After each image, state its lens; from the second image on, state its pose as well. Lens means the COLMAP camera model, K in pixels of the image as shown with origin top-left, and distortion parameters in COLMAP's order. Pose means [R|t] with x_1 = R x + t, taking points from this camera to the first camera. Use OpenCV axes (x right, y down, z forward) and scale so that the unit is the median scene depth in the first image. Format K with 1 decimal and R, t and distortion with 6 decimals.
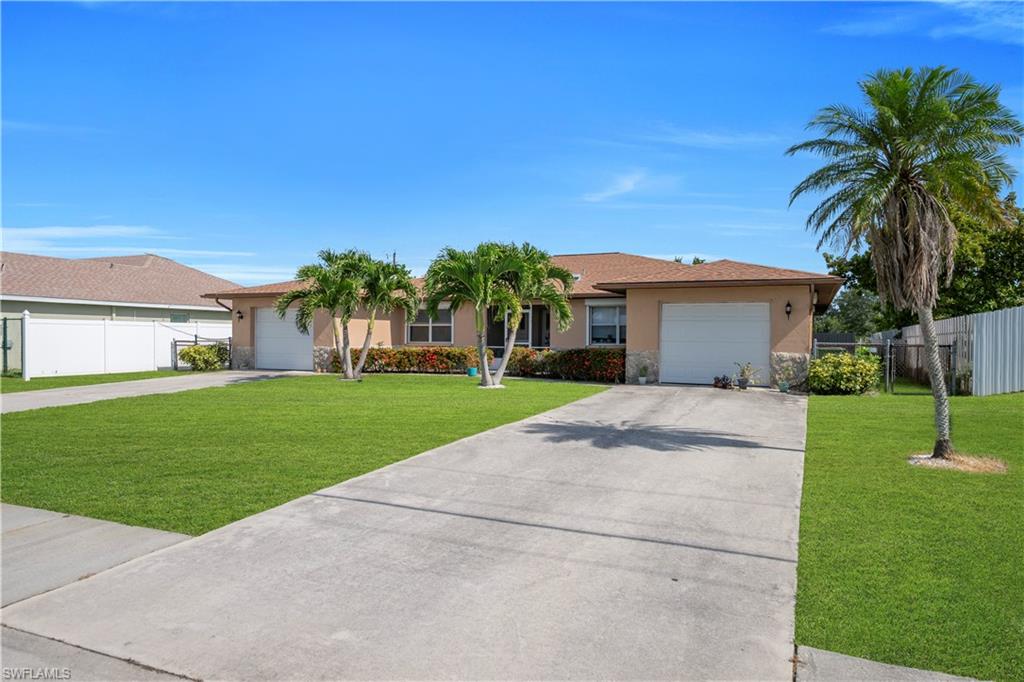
lens RADIAL K [[652.5, 0, 513.7], [0, 652.5, 348.2], [0, 0, 1]] dist [0.001685, 0.001231]
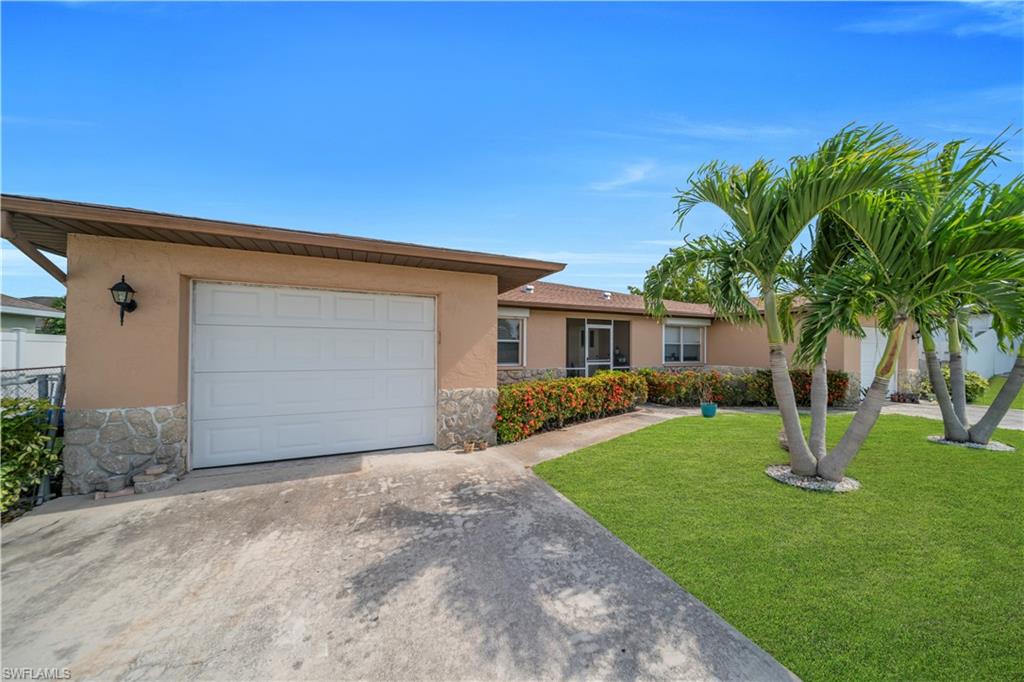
lens RADIAL K [[356.5, 0, 509.6], [0, 356.5, 344.3], [0, 0, 1]] dist [0.001430, -0.000094]
pose [[0.680151, 0.006078, 0.733047, -0.447352], [0.014895, 0.999645, -0.022108, -0.025939], [-0.732921, 0.025956, 0.679819, 0.821683]]
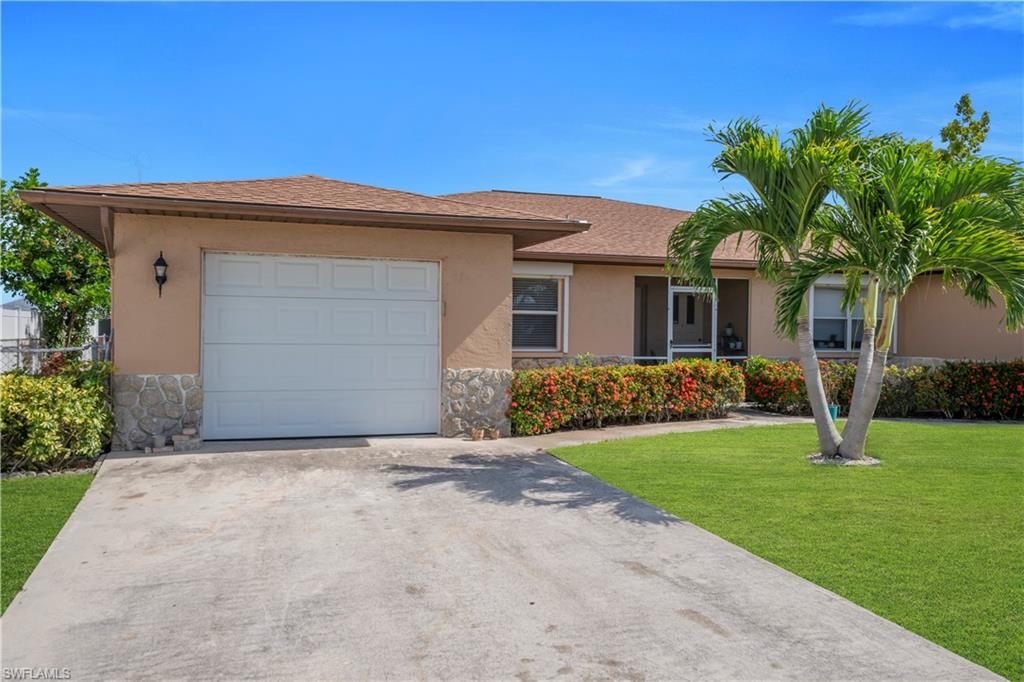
lens RADIAL K [[866.8, 0, 506.7], [0, 866.8, 333.0], [0, 0, 1]] dist [0.039995, 0.009972]
pose [[0.739451, -0.000309, 0.673210, -0.611428], [0.008343, 0.999927, -0.008704, -0.018000], [-0.673158, 0.012052, 0.739400, 0.627996]]
